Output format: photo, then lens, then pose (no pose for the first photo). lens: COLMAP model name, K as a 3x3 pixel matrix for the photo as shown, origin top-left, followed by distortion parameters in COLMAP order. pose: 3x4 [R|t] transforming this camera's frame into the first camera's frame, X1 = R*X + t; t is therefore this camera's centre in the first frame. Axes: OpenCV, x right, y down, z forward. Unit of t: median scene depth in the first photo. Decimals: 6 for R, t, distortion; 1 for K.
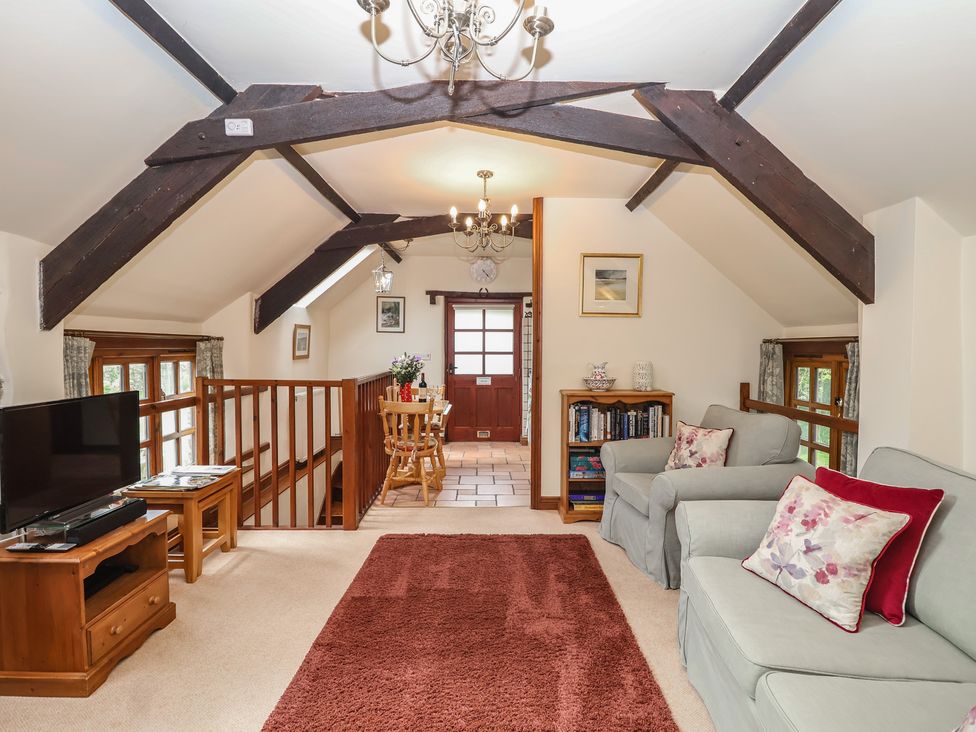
lens RADIAL K [[507.8, 0, 491.5], [0, 507.8, 364.1], [0, 0, 1]] dist [0.002799, -0.014055]
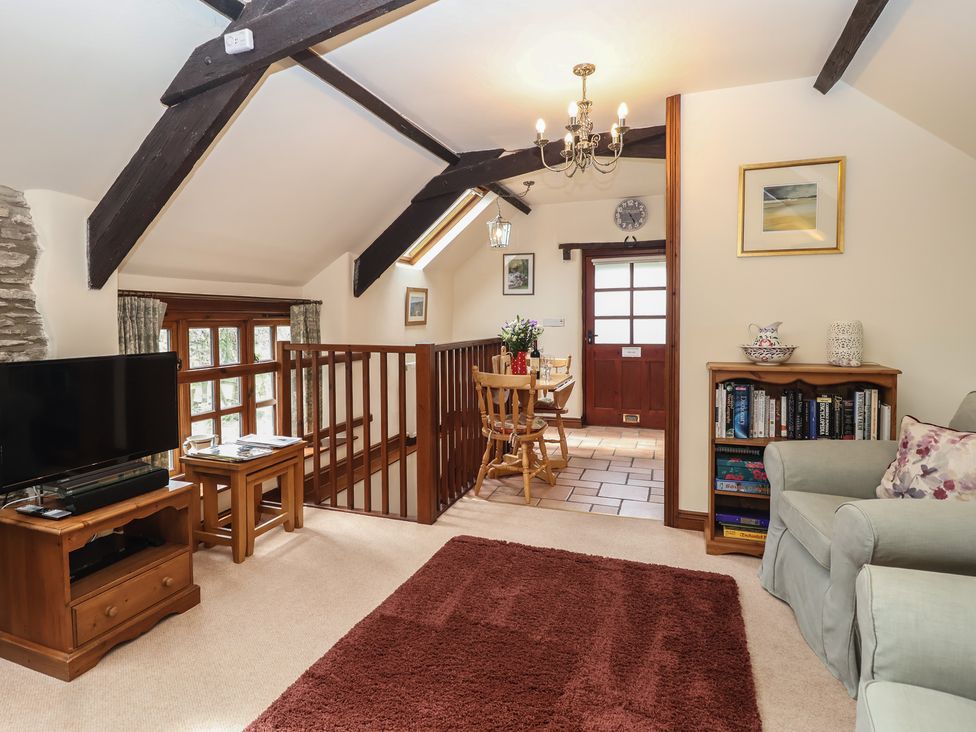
lens RADIAL K [[546.3, 0, 457.0], [0, 546.3, 336.5], [0, 0, 1]] dist [0.003094, -0.015282]
pose [[0.923882, 0.000416, -0.382677, 0.110131], [-0.000463, 1.000000, -0.000032, 0.015646], [0.382677, 0.000207, 0.923882, 0.172420]]
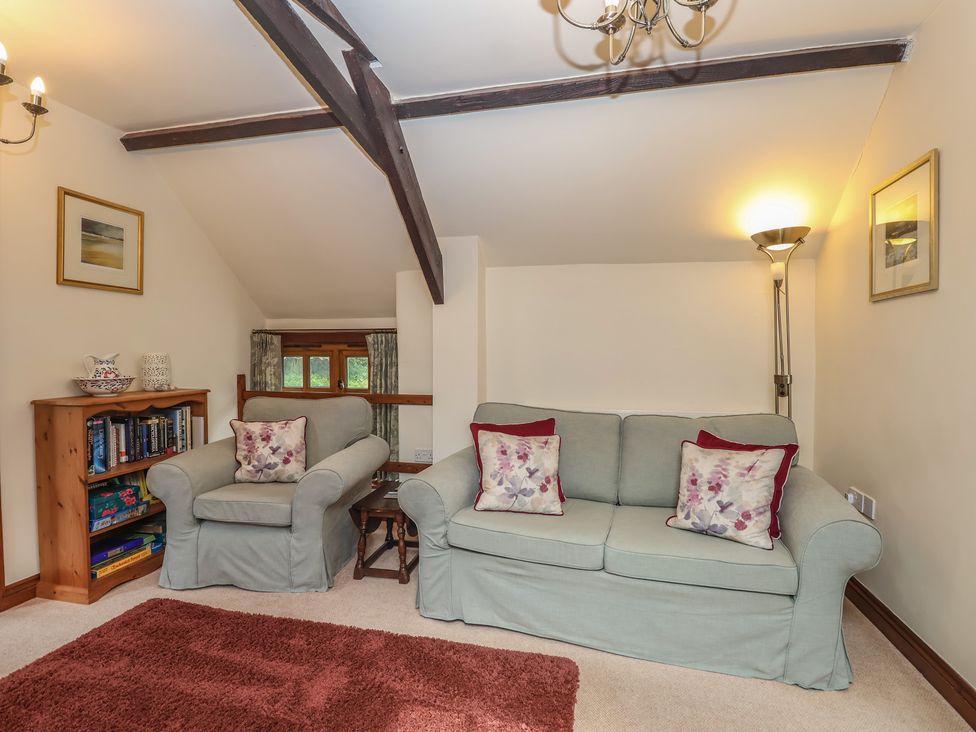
lens RADIAL K [[507.8, 0, 491.5], [0, 507.8, 364.1], [0, 0, 1]] dist [0.002799, -0.014055]
pose [[0.226827, -0.030388, 0.973461, -0.347079], [0.028616, 0.999290, 0.024526, 0.007569], [-0.973514, 0.022293, 0.227536, 0.340996]]
